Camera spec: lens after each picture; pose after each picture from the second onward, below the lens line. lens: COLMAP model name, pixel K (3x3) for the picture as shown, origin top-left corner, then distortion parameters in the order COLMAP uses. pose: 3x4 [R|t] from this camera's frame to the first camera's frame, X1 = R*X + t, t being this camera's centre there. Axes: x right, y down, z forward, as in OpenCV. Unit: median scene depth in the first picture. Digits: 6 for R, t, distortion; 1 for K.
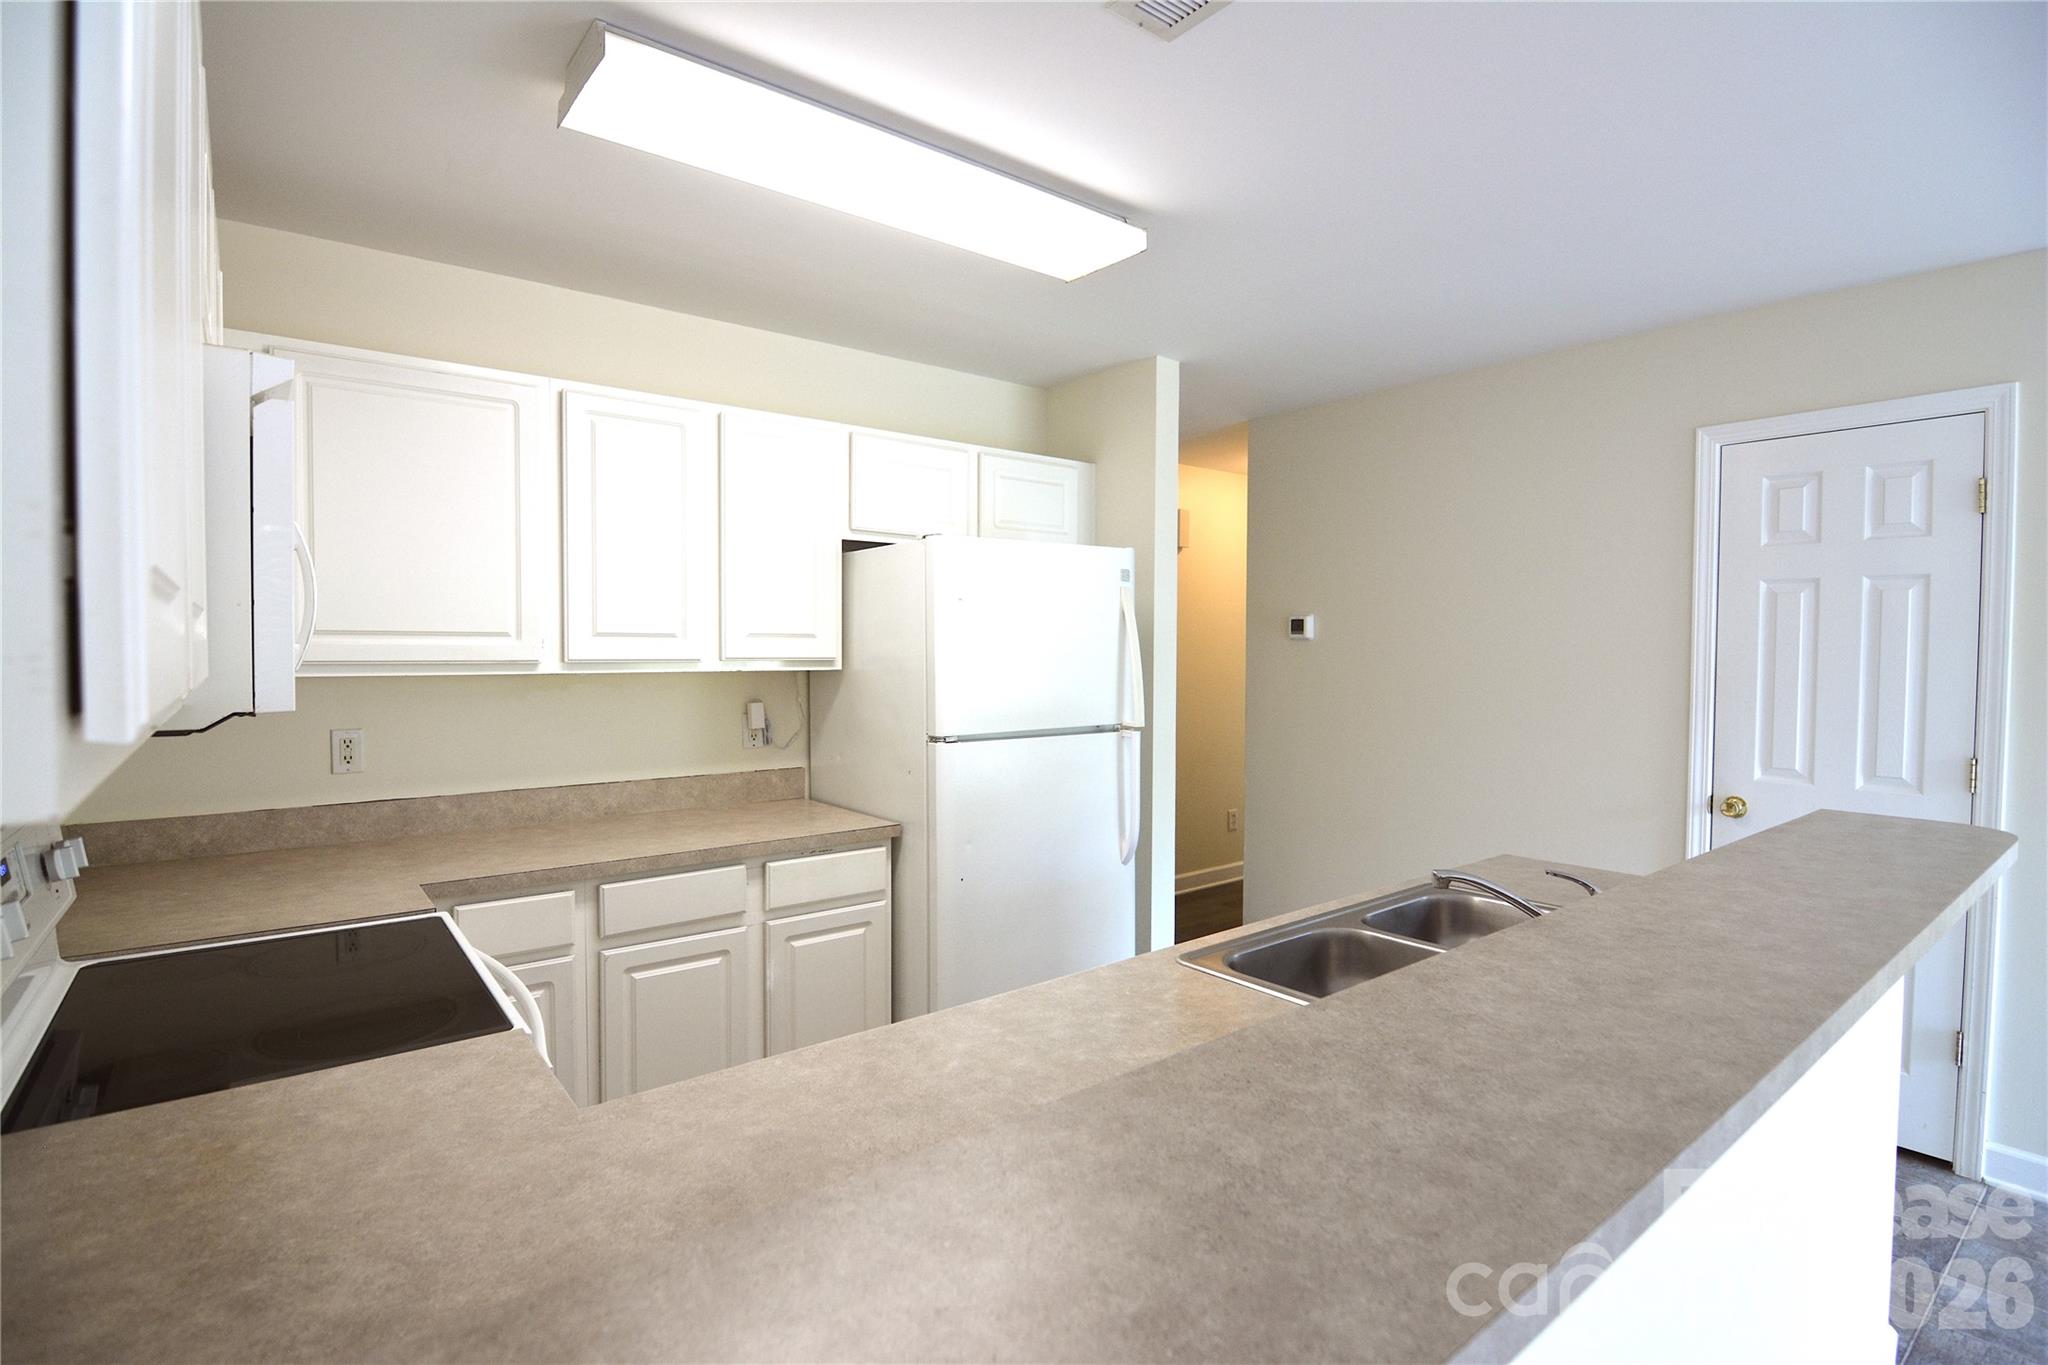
lens RADIAL K [[979.6, 0, 1017.1], [0, 979.6, 680.1], [0, 0, 1]] dist [-0.010975, -0.006499]
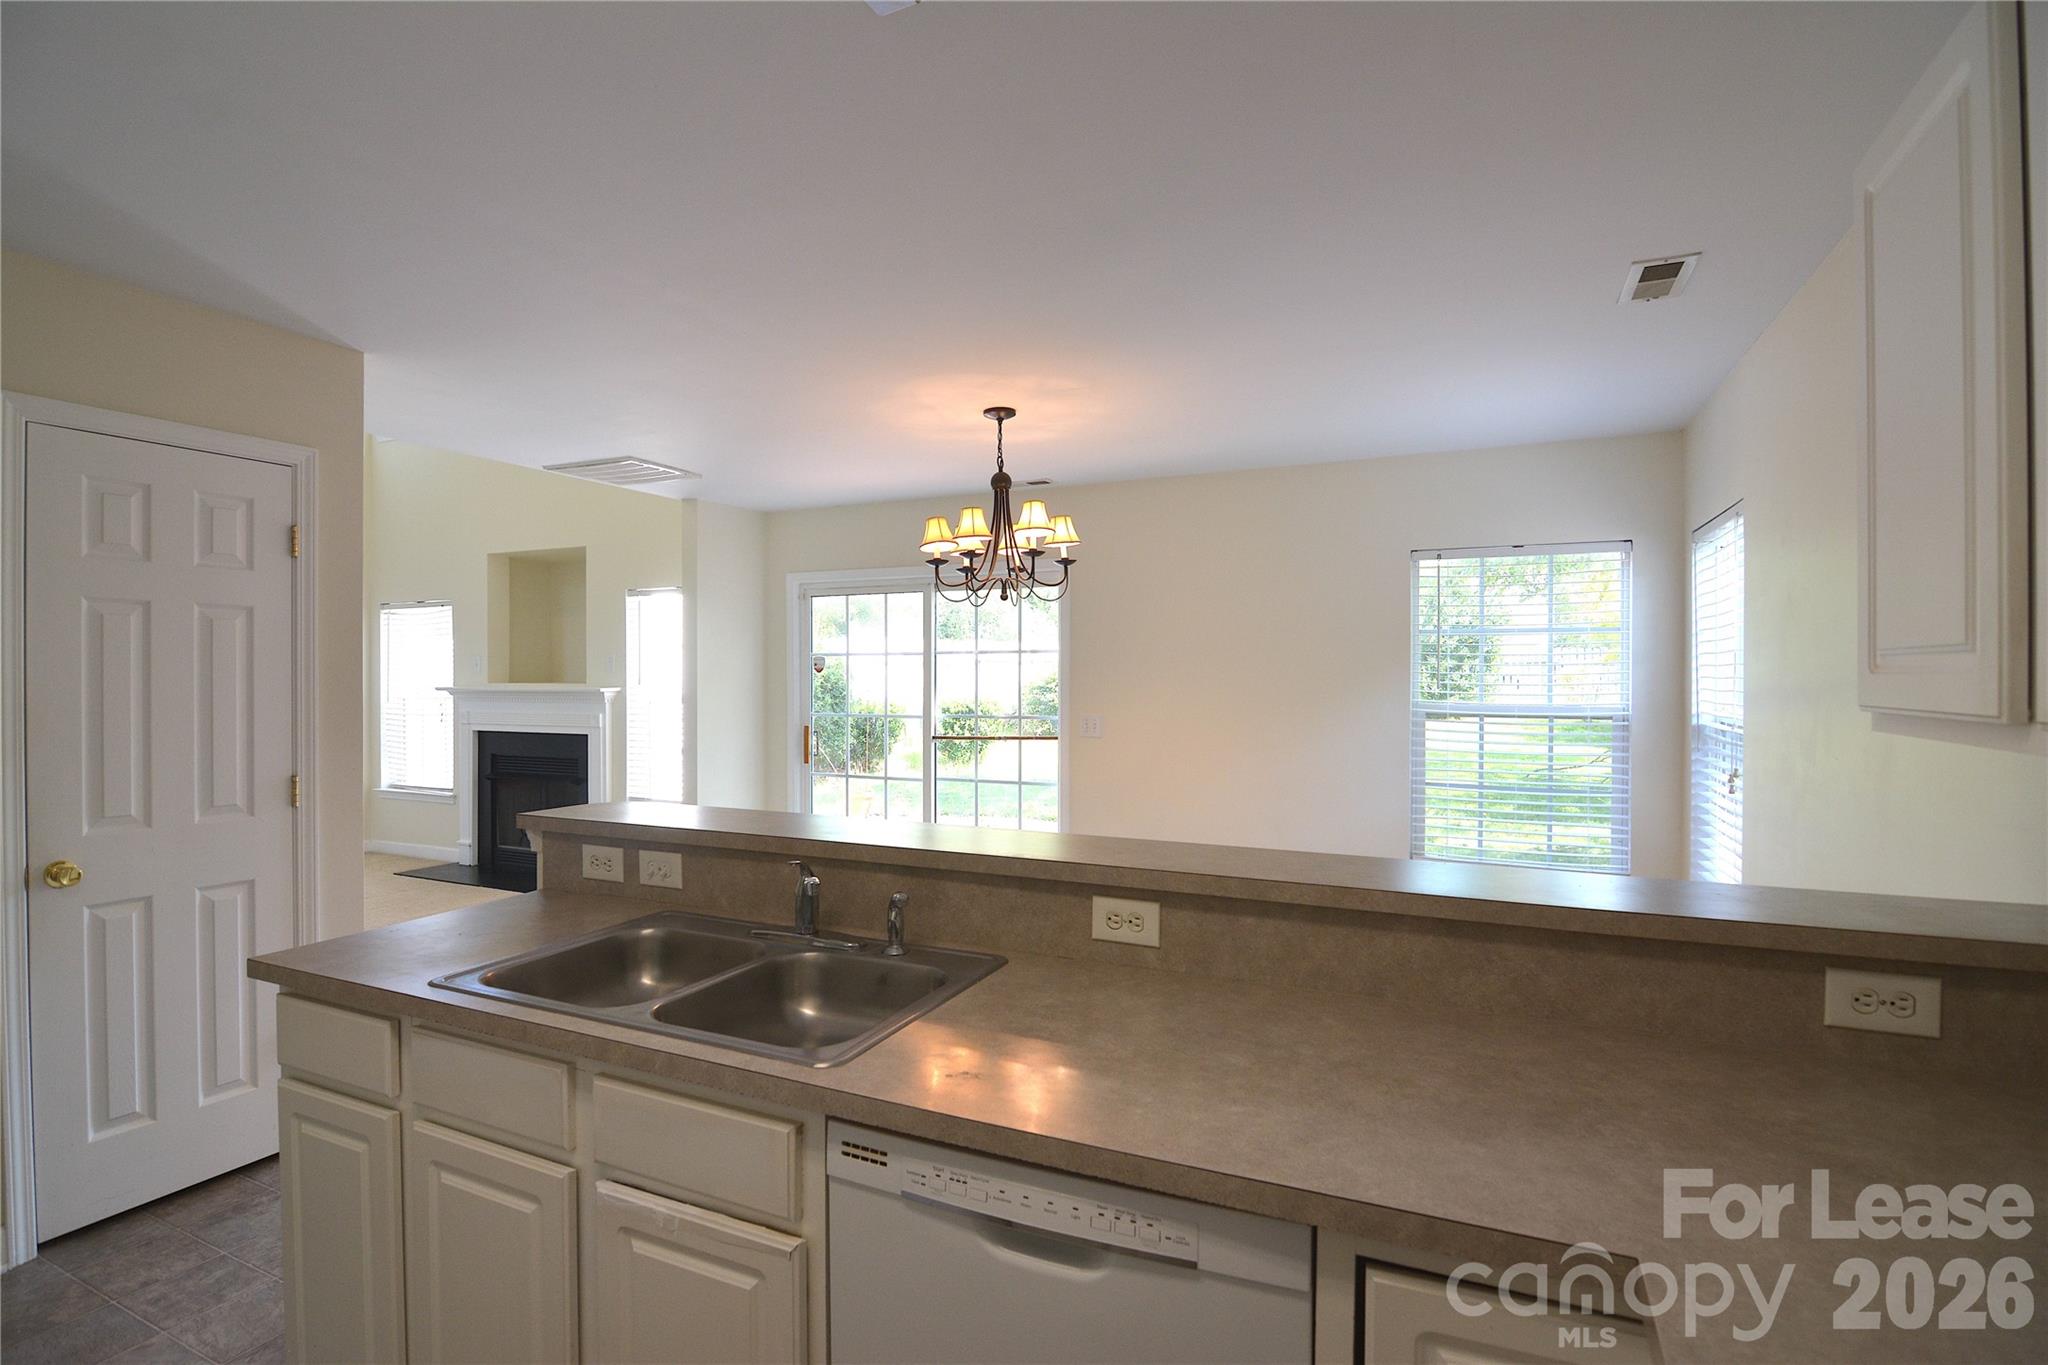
lens RADIAL K [[979.6, 0, 1021.3], [0, 979.6, 683.4], [0, 0, 1]] dist [-0.010975, -0.006499]
pose [[-0.448084, -0.007650, 0.893959, -0.340119], [0.027824, 0.999360, 0.022499, -0.024616], [-0.893558, 0.034955, -0.447584, 0.655463]]
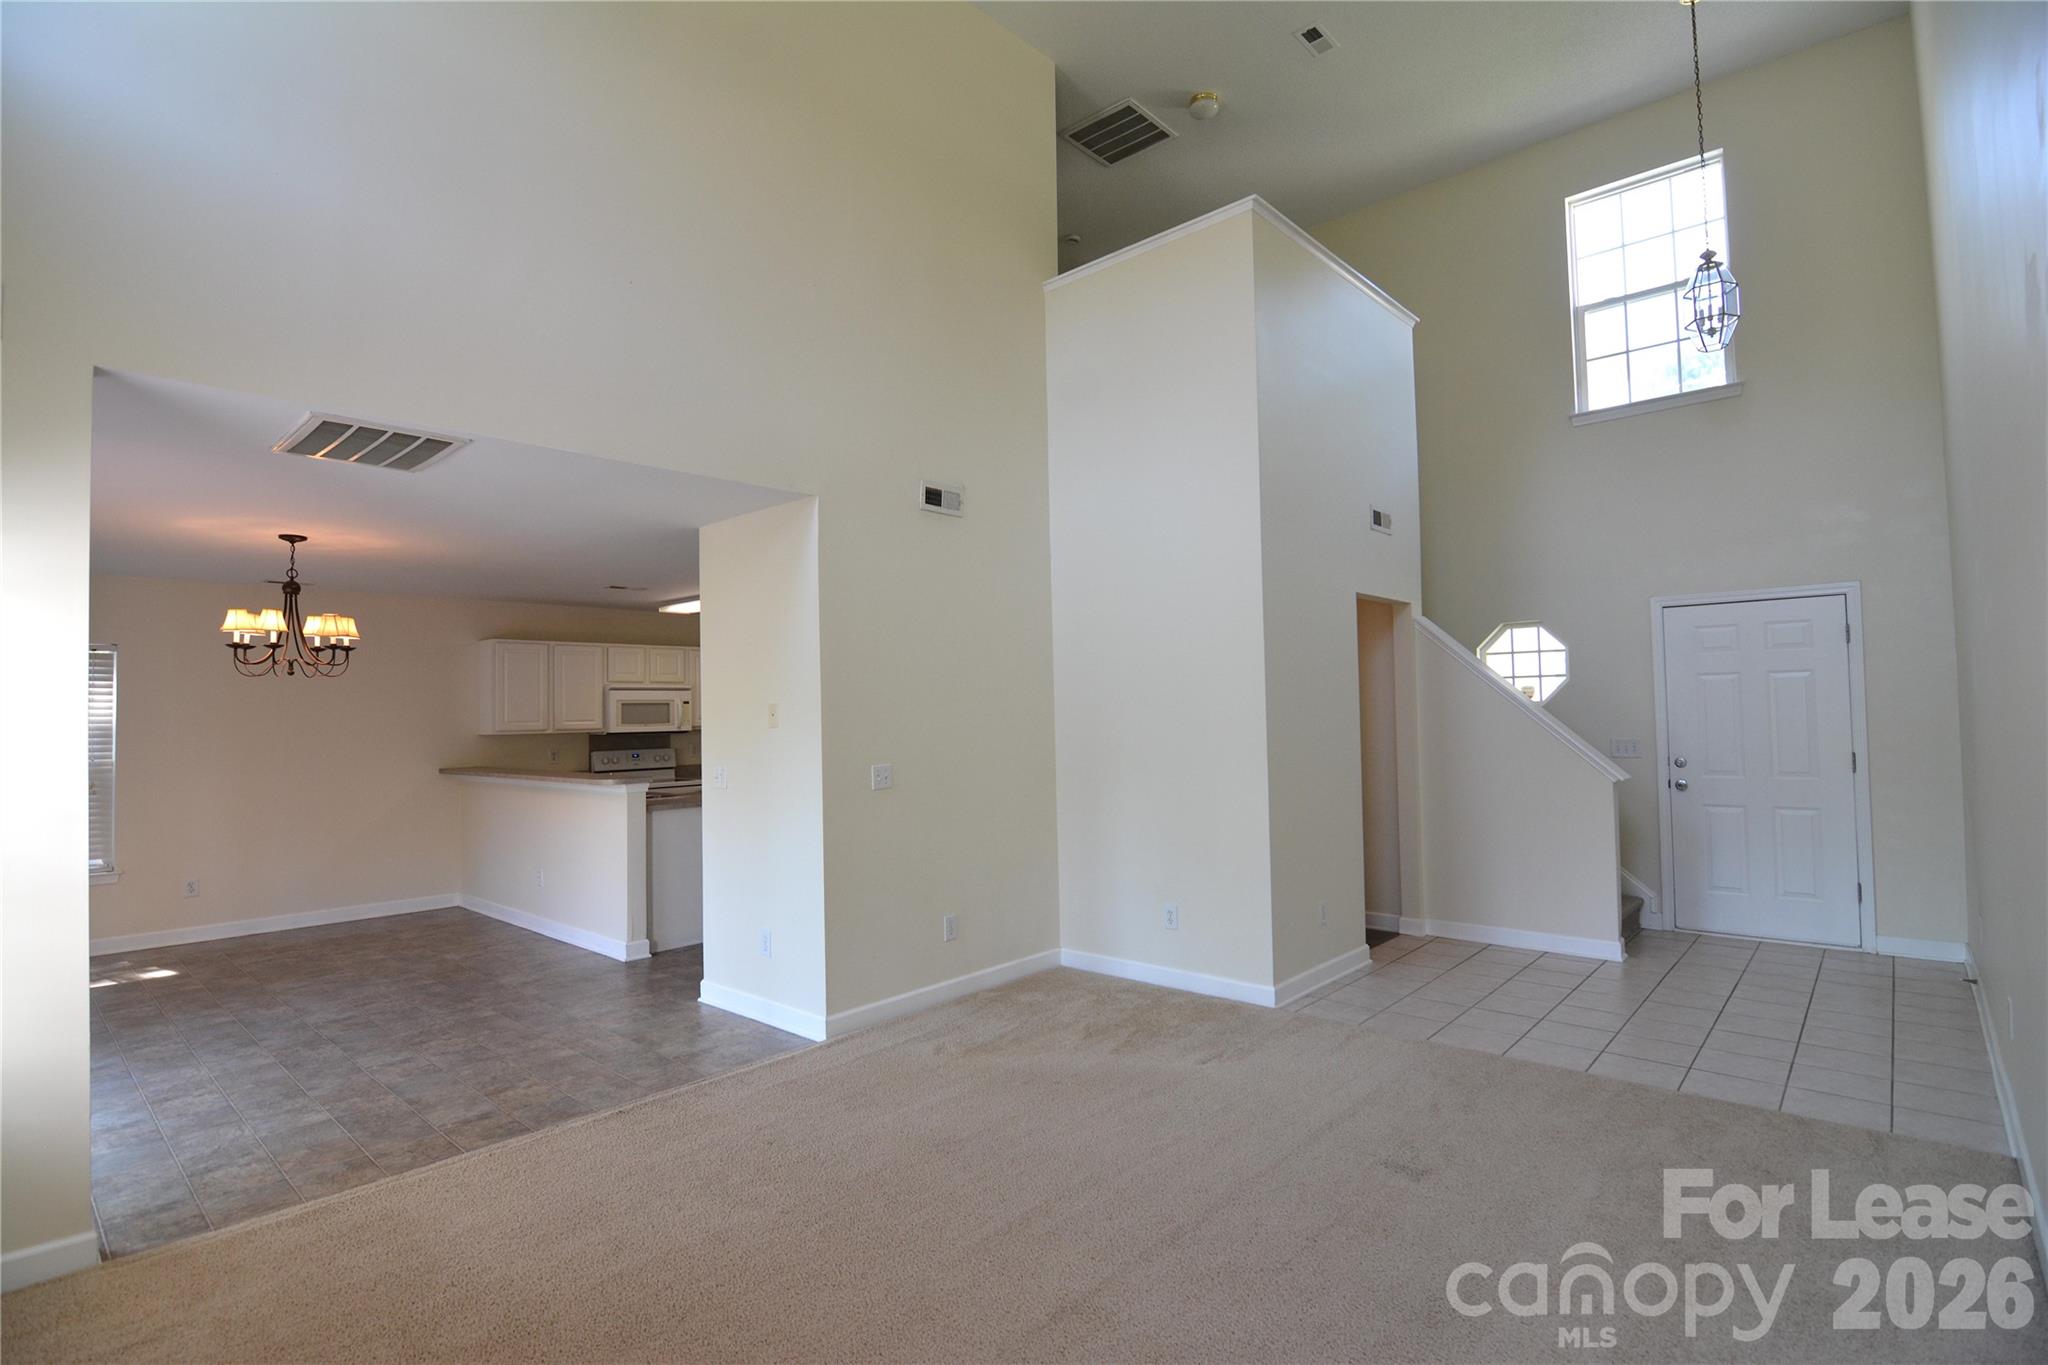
lens RADIAL K [[979.6, 0, 1023.0], [0, 979.6, 679.0], [0, 0, 1]] dist [-0.010975, -0.006499]
pose [[0.172331, -0.036628, -0.984358, 2.737005], [-0.011678, 0.999162, -0.039223, -0.047088], [0.984970, 0.018255, 0.171759, 1.083408]]
